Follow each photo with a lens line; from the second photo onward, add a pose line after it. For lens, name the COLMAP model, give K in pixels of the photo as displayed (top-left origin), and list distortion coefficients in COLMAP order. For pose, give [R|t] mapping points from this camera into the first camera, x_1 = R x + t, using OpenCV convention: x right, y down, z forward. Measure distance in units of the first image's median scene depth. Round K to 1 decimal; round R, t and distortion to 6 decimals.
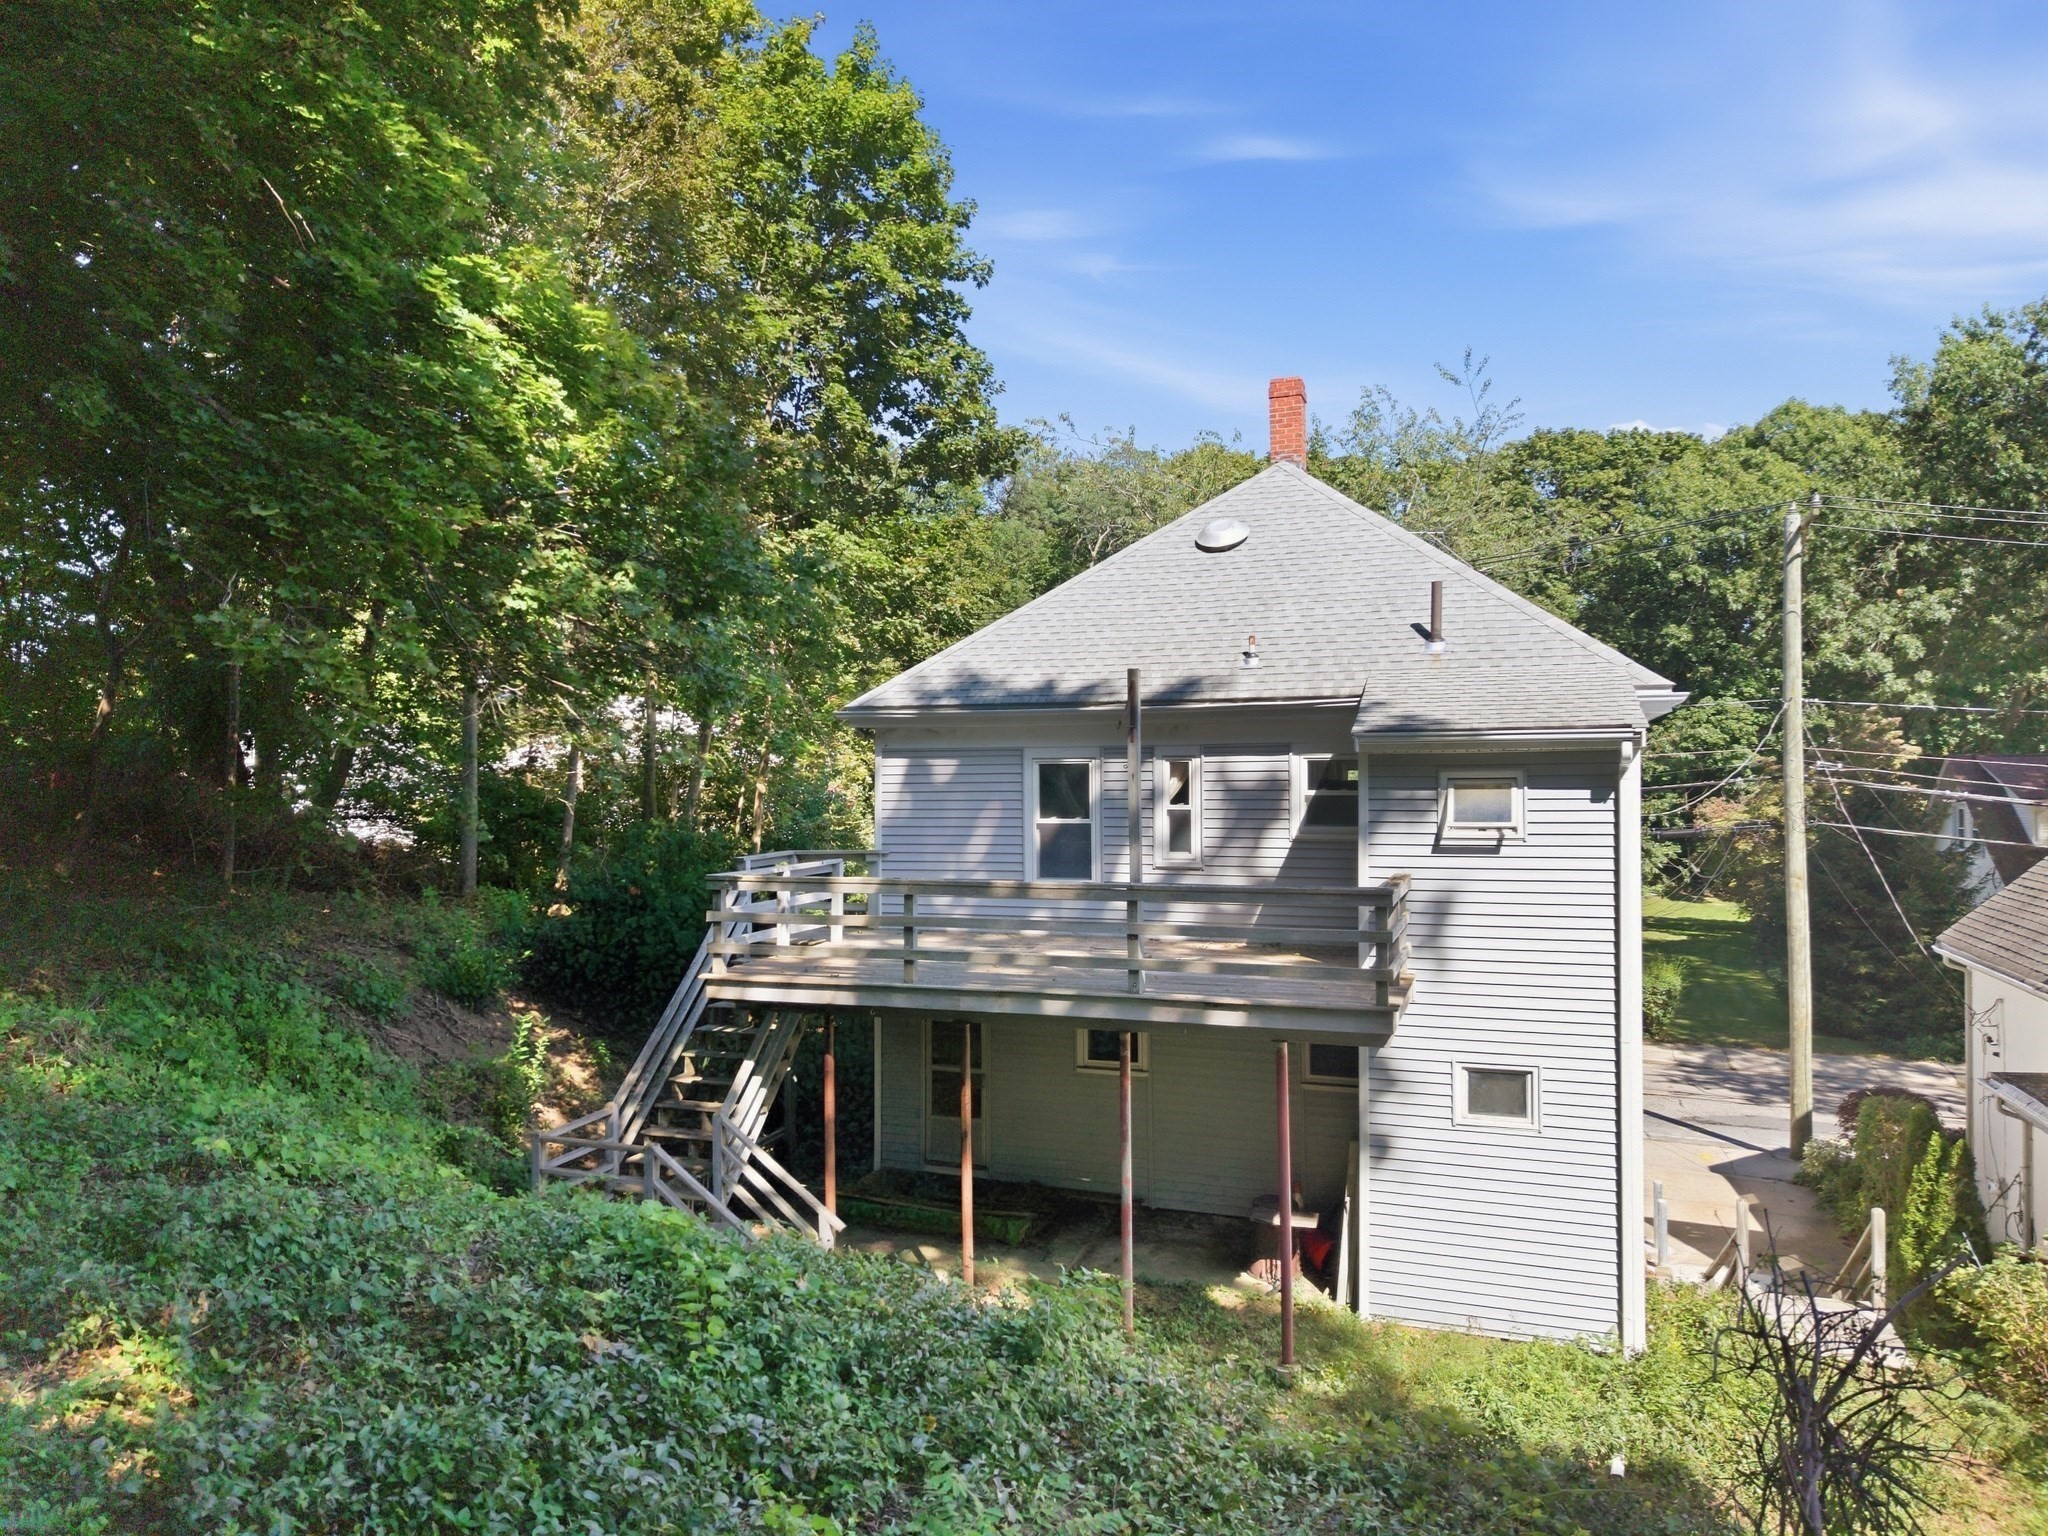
lens RADIAL K [[1379.0, 0, 1024.0], [0, 1379.0, 768.0], [0, 0, 1]] dist [0.011848, -0.001851]
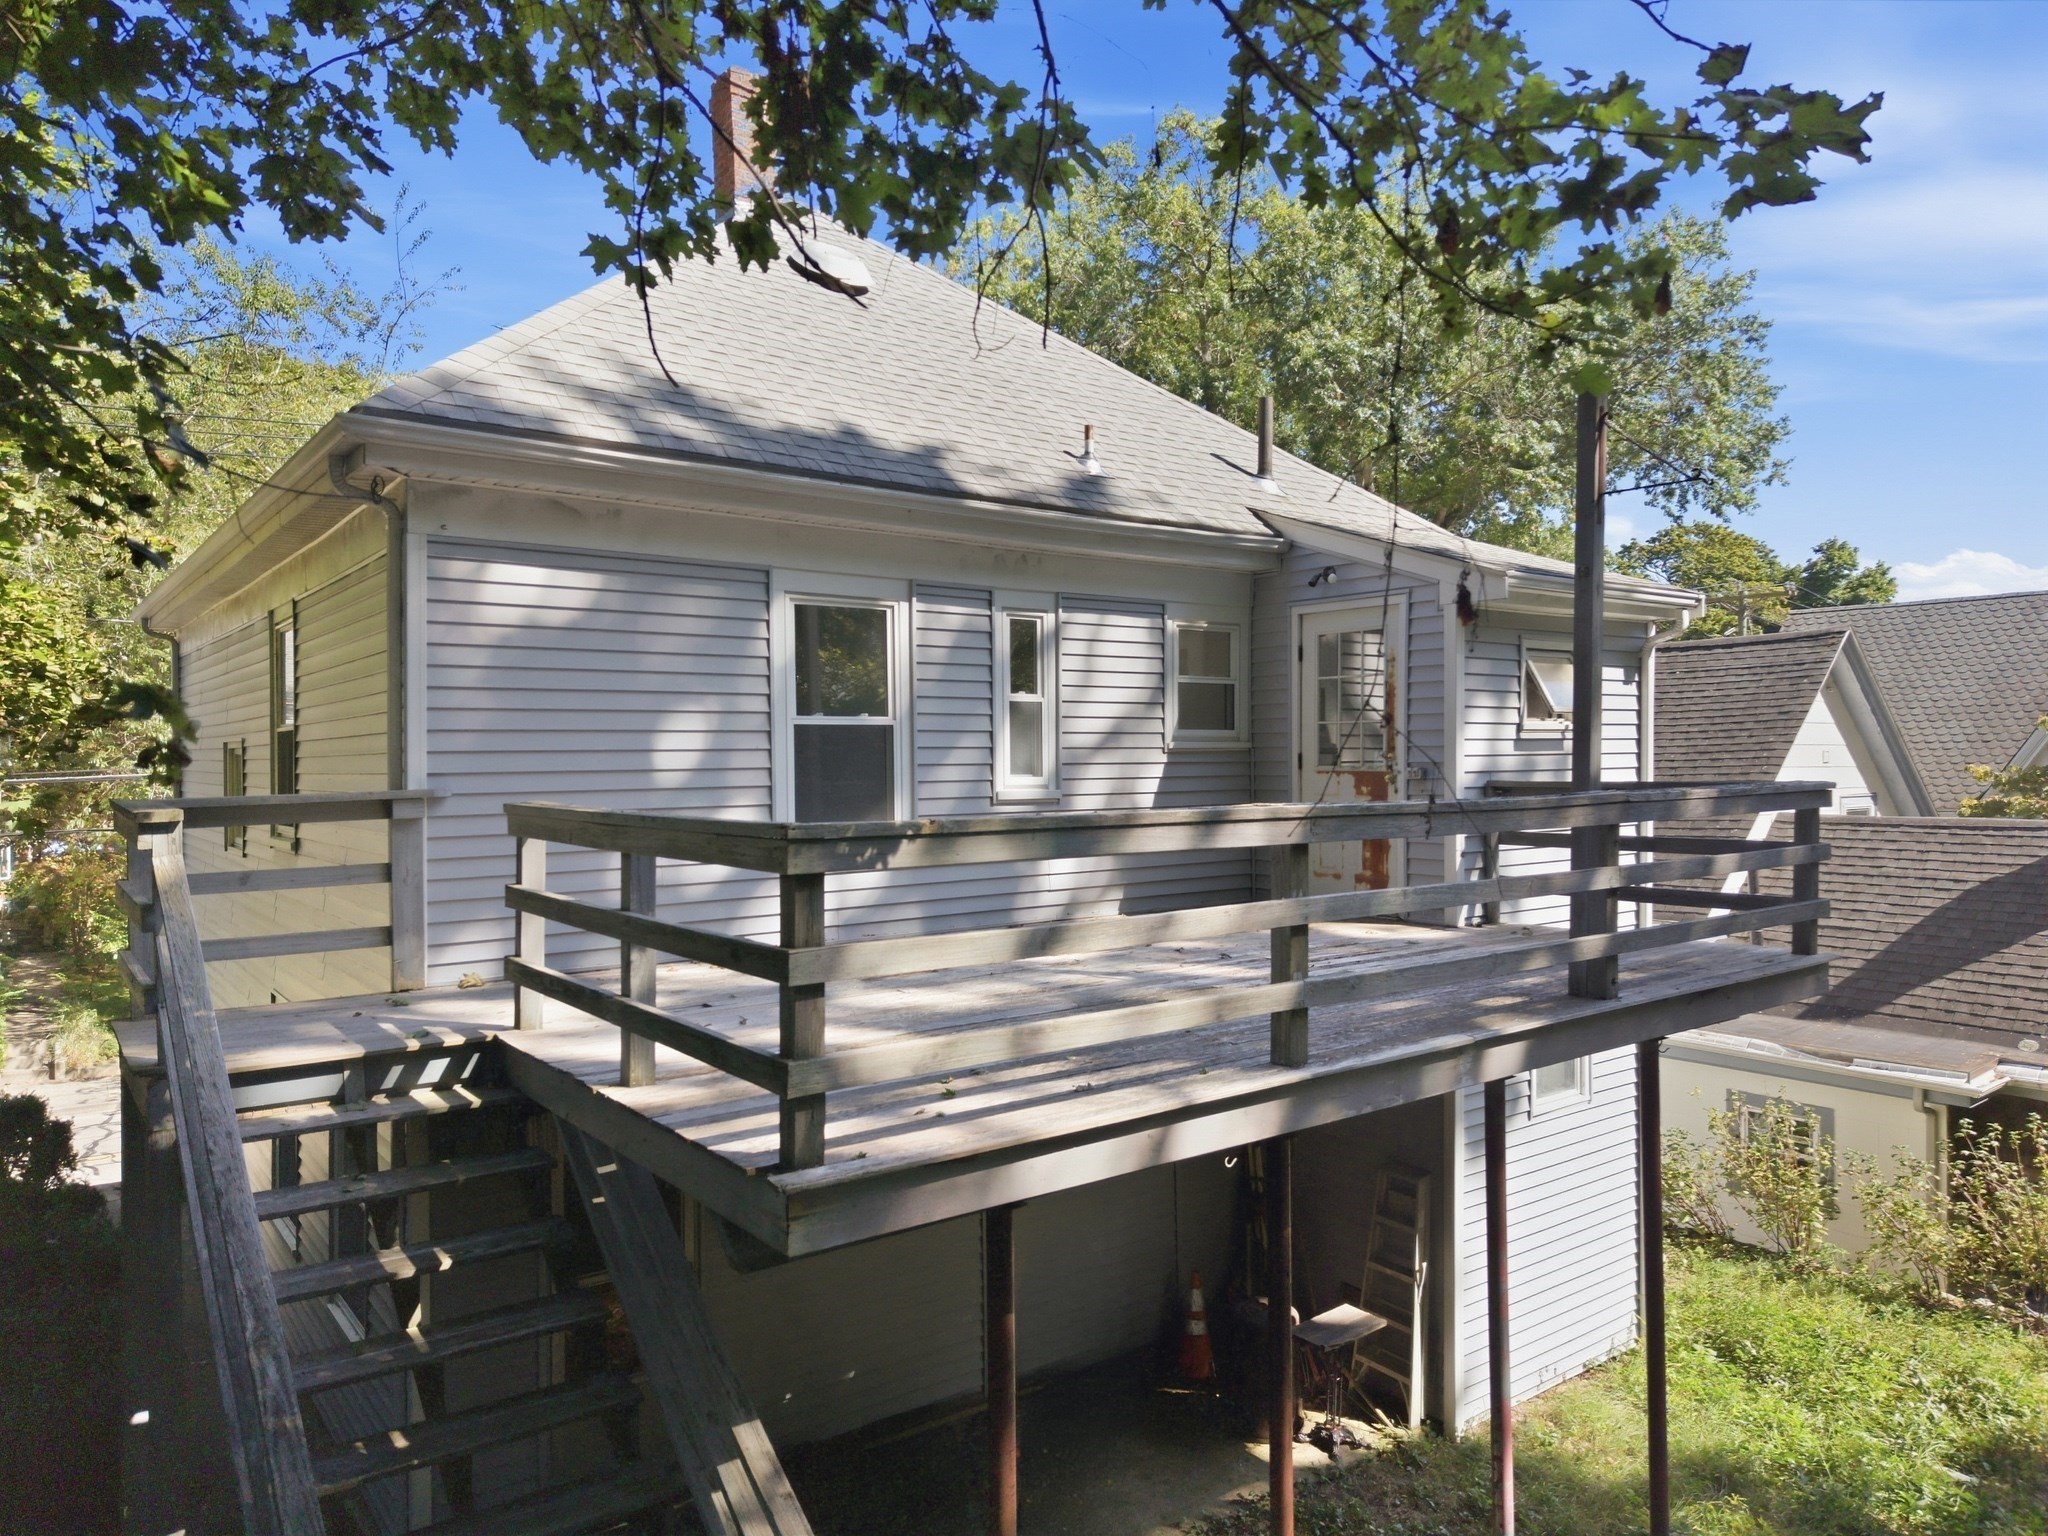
lens RADIAL K [[1361.0, 0, 1017.6], [0, 1361.0, 754.6], [0, 0, 1]] dist [0.028413, -0.034988]
pose [[0.421191, 0.007428, 0.906942, -0.409053], [0.003564, 0.999945, -0.009845, 0.060089], [-0.906965, 0.007379, 0.421141, 0.798238]]
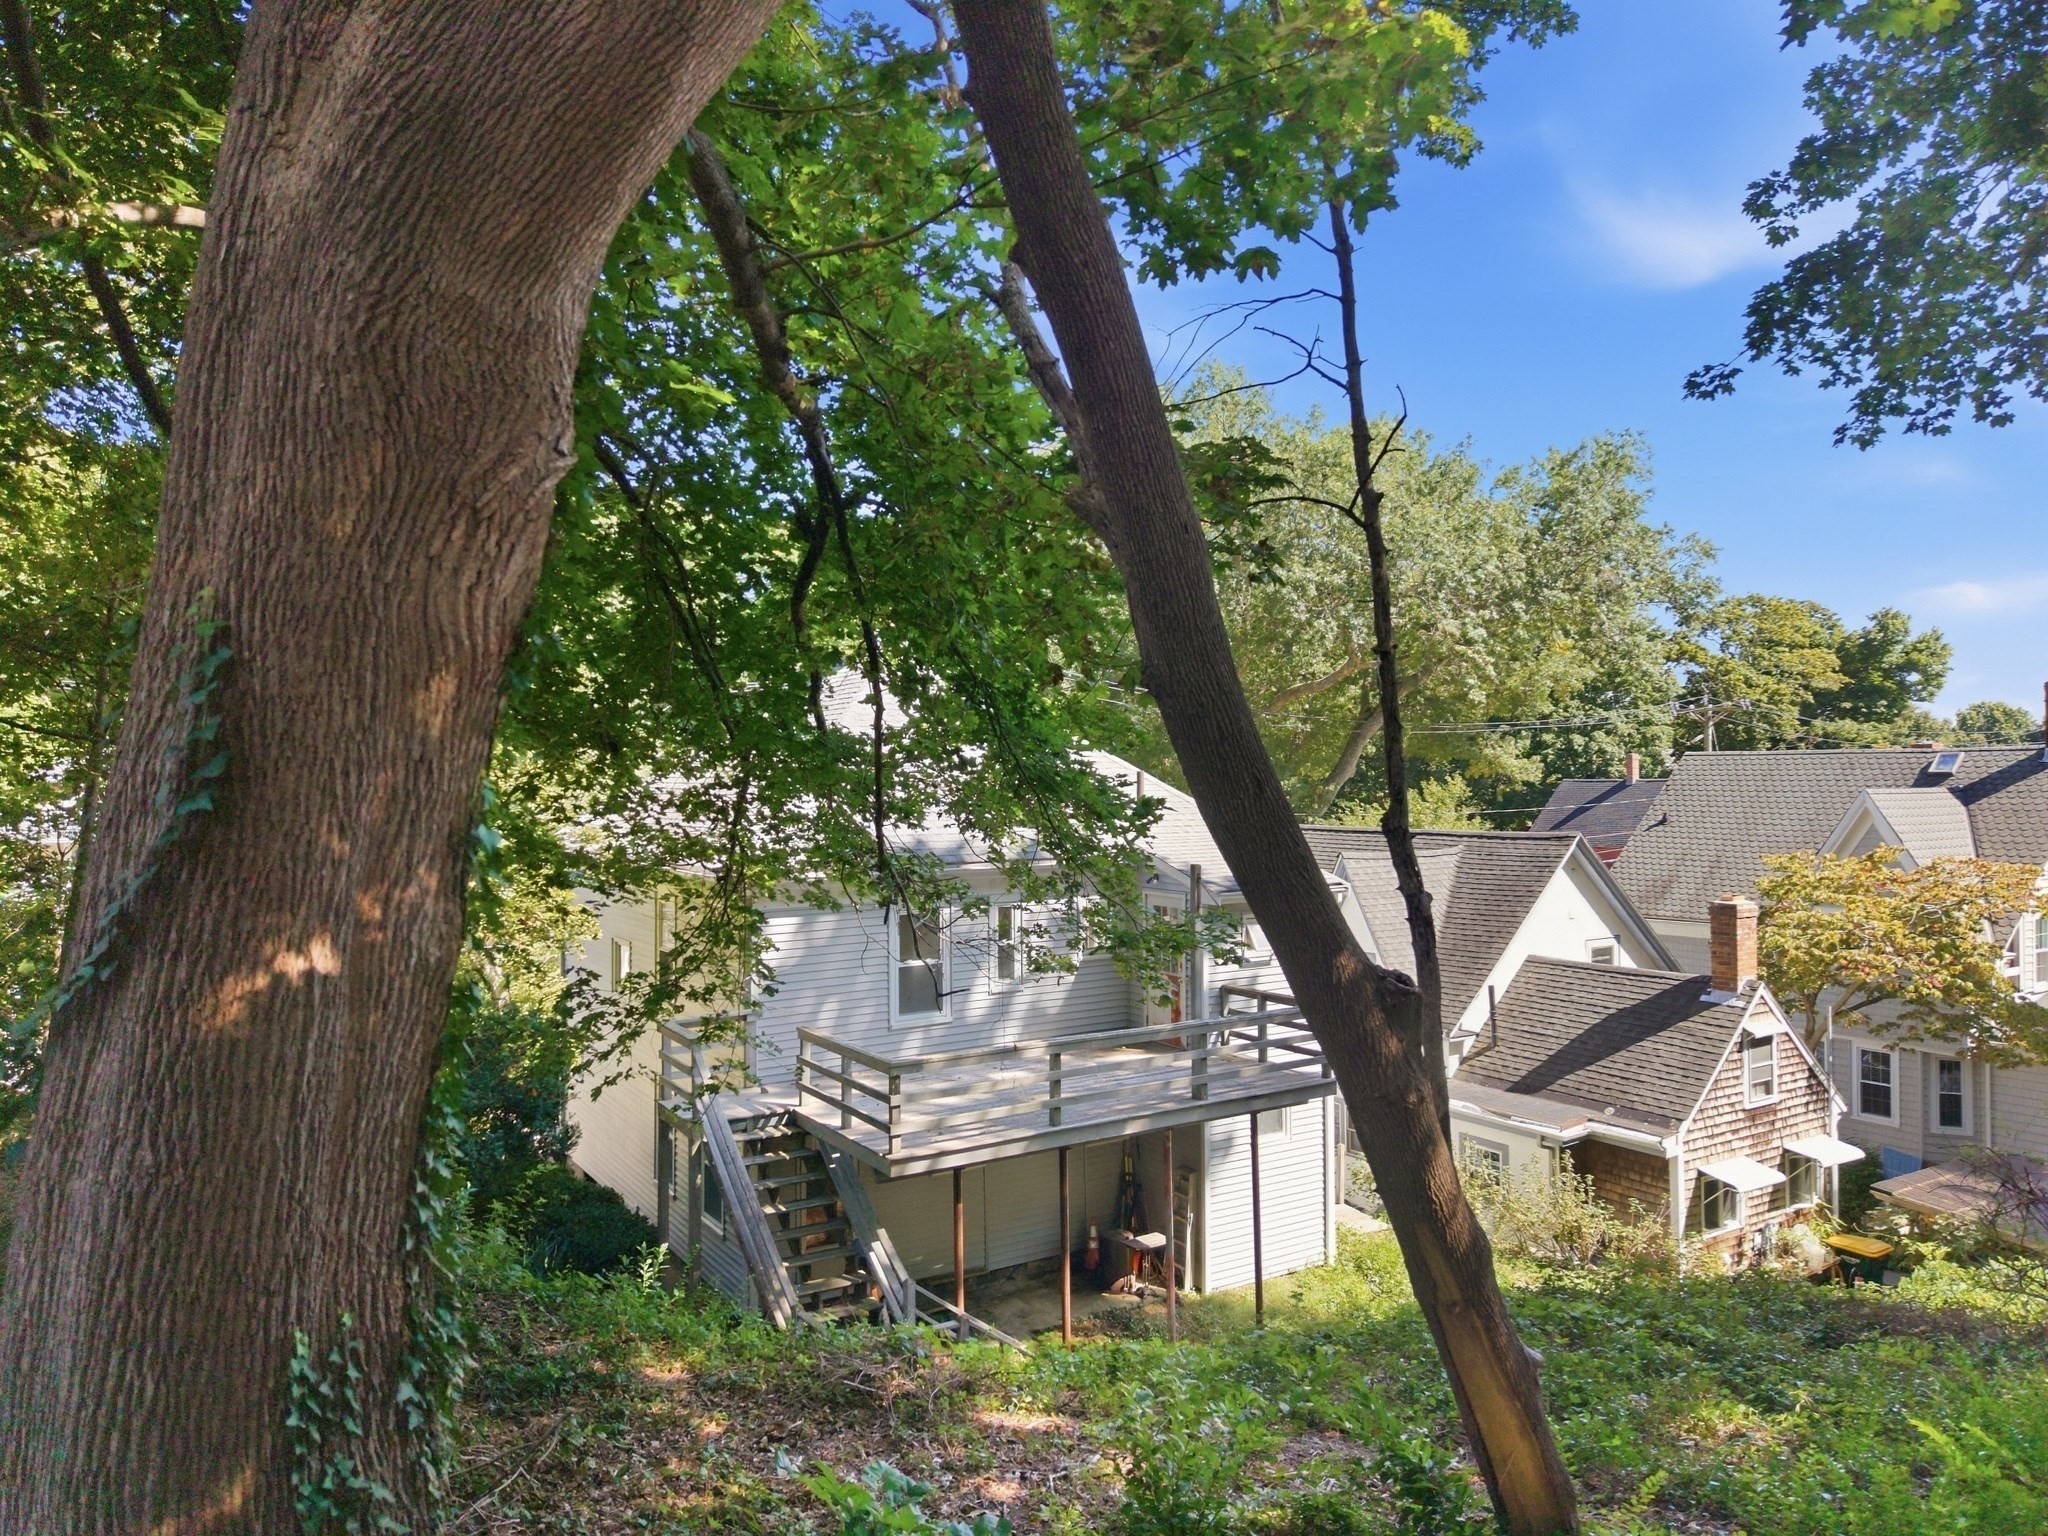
lens RADIAL K [[1379.0, 0, 1024.0], [0, 1379.0, 768.0], [0, 0, 1]] dist [0.011848, -0.001851]
pose [[0.497336, 0.007092, 0.867529, -0.944974], [0.004762, 0.999929, -0.010904, -0.110708], [-0.867545, 0.009554, 0.497267, 0.413085]]
